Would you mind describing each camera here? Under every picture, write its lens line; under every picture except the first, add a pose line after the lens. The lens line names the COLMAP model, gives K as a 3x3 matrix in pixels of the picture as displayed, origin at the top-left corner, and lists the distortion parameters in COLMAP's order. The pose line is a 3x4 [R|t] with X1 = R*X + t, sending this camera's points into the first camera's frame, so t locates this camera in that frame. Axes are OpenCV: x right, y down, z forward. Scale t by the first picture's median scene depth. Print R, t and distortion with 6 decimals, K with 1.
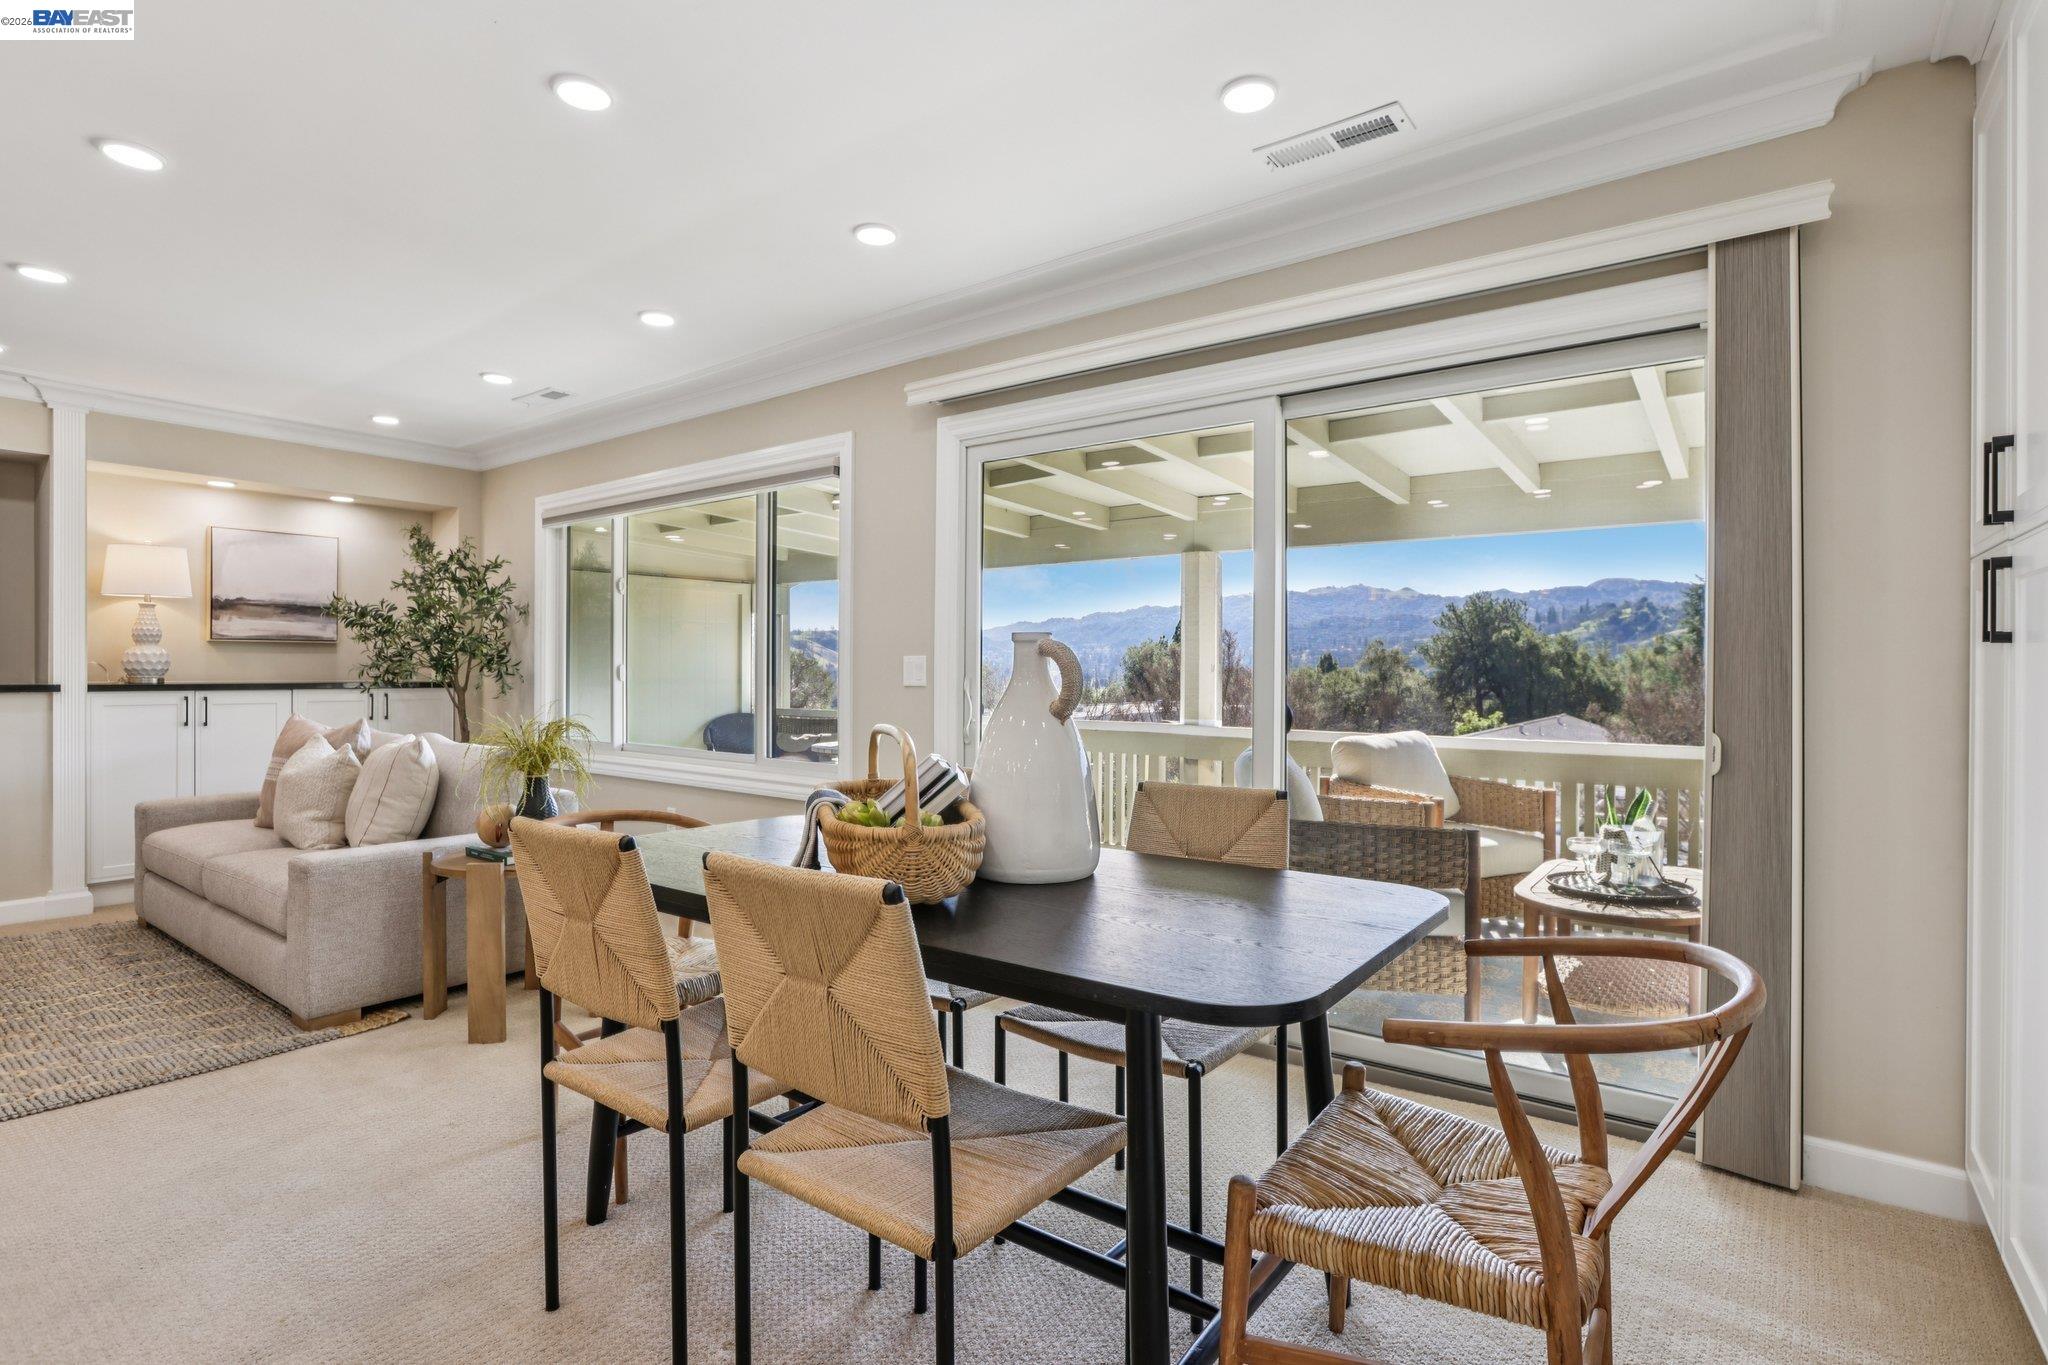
lens RADIAL K [[1016.9, 0, 1011.5], [0, 1016.9, 673.7], [0, 0, 1]] dist [-0.030278, 0.004869]
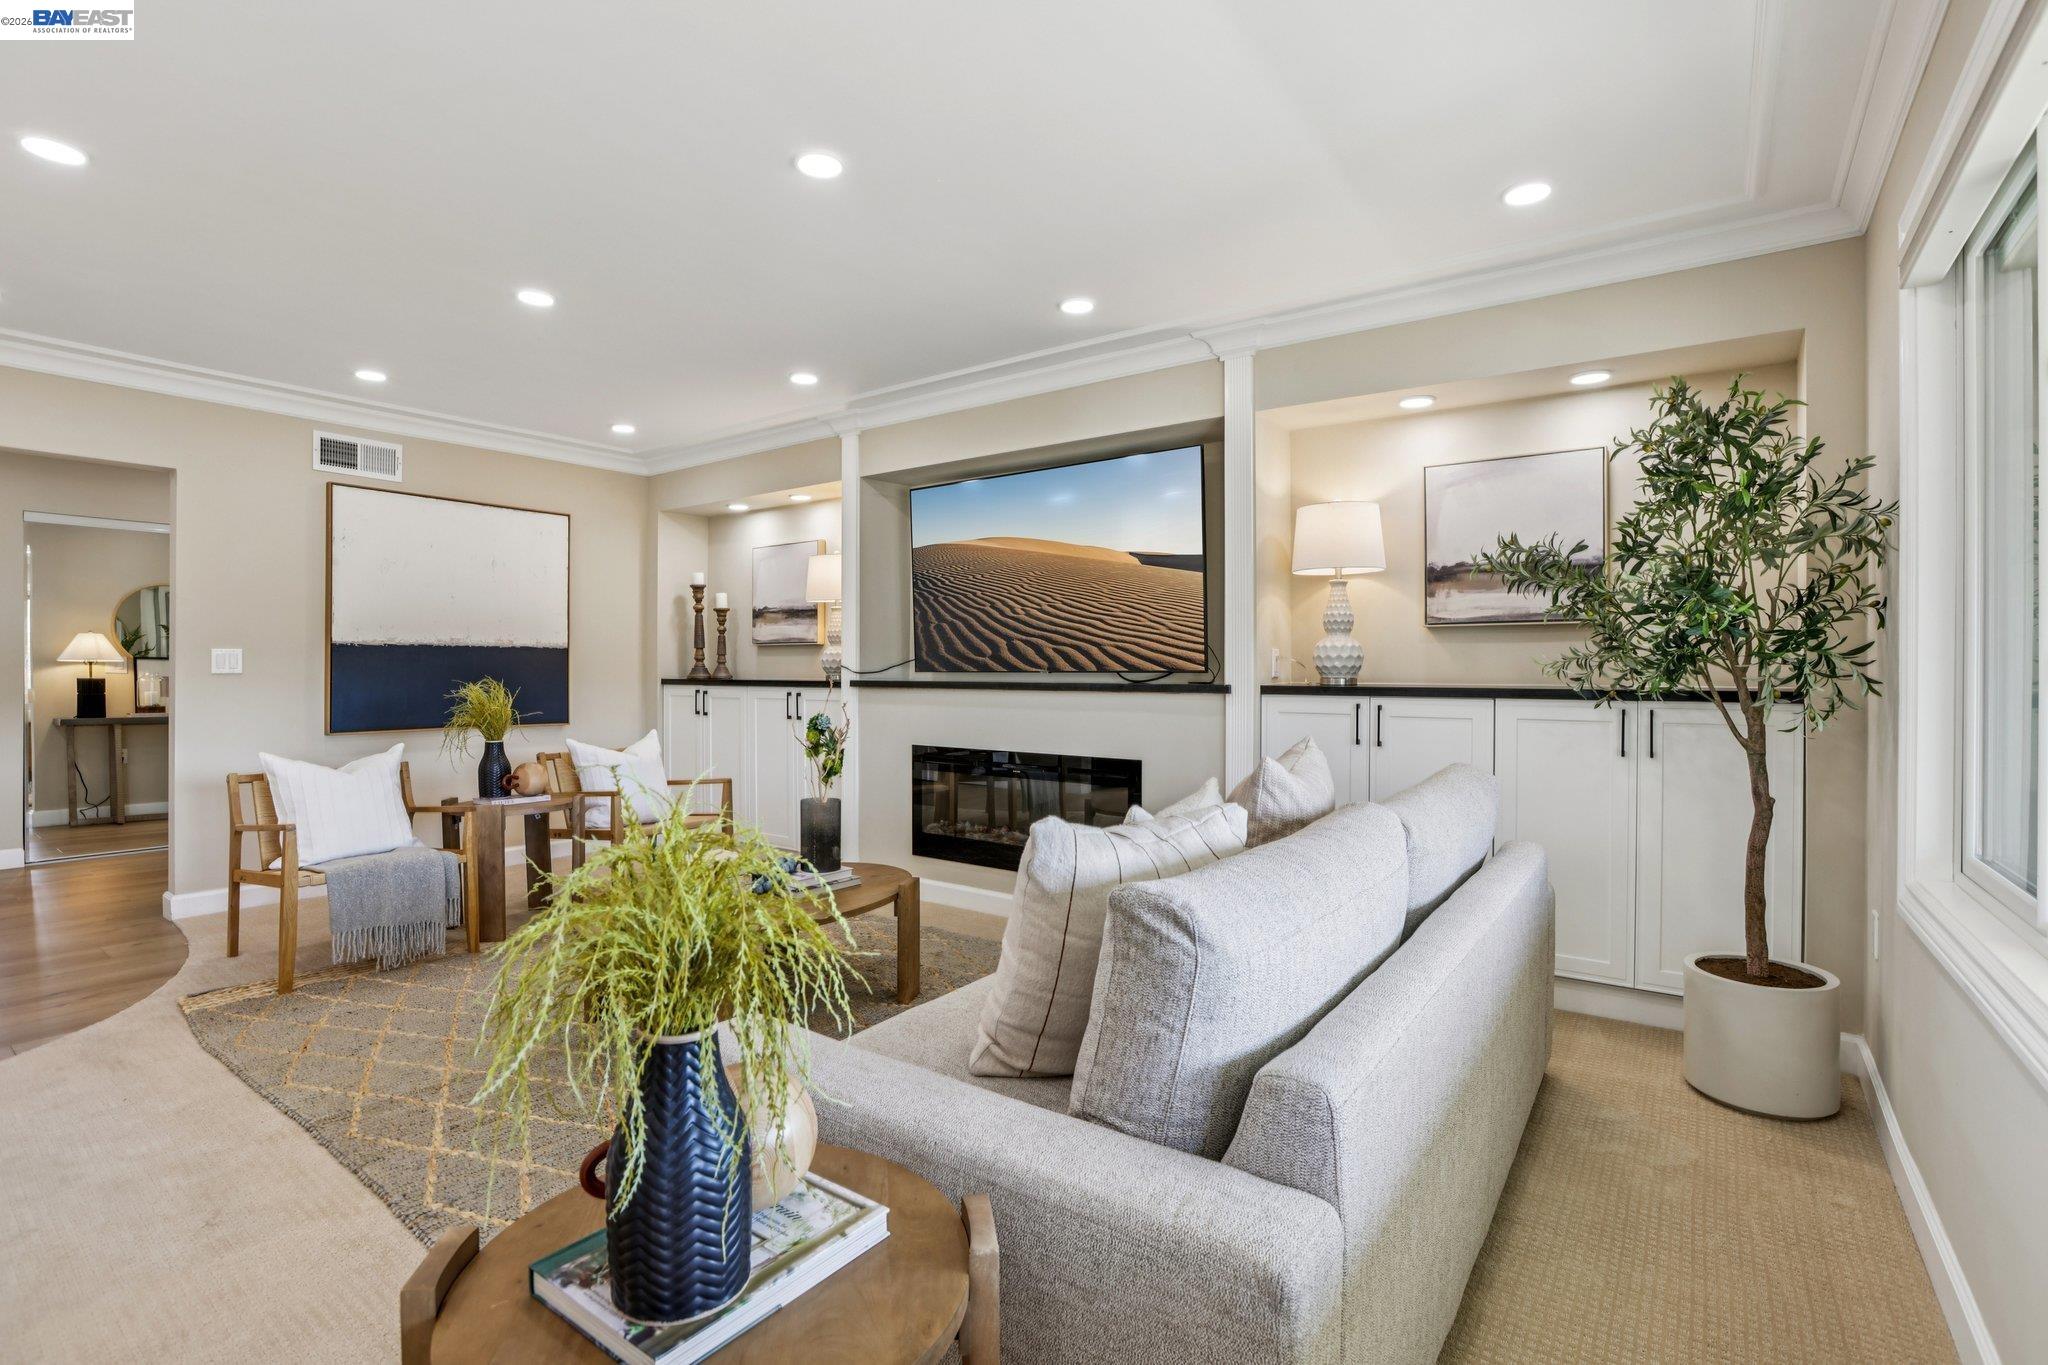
lens RADIAL K [[941.2, 0, 1007.2], [0, 941.2, 666.0], [0, 0, 1]] dist [-0.036791, 0.009396]
pose [[0.014234, -0.005755, -0.999882, -0.144737], [-0.005535, 0.999968, -0.005834, 0.000849], [0.999883, 0.005617, 0.014201, 0.725346]]
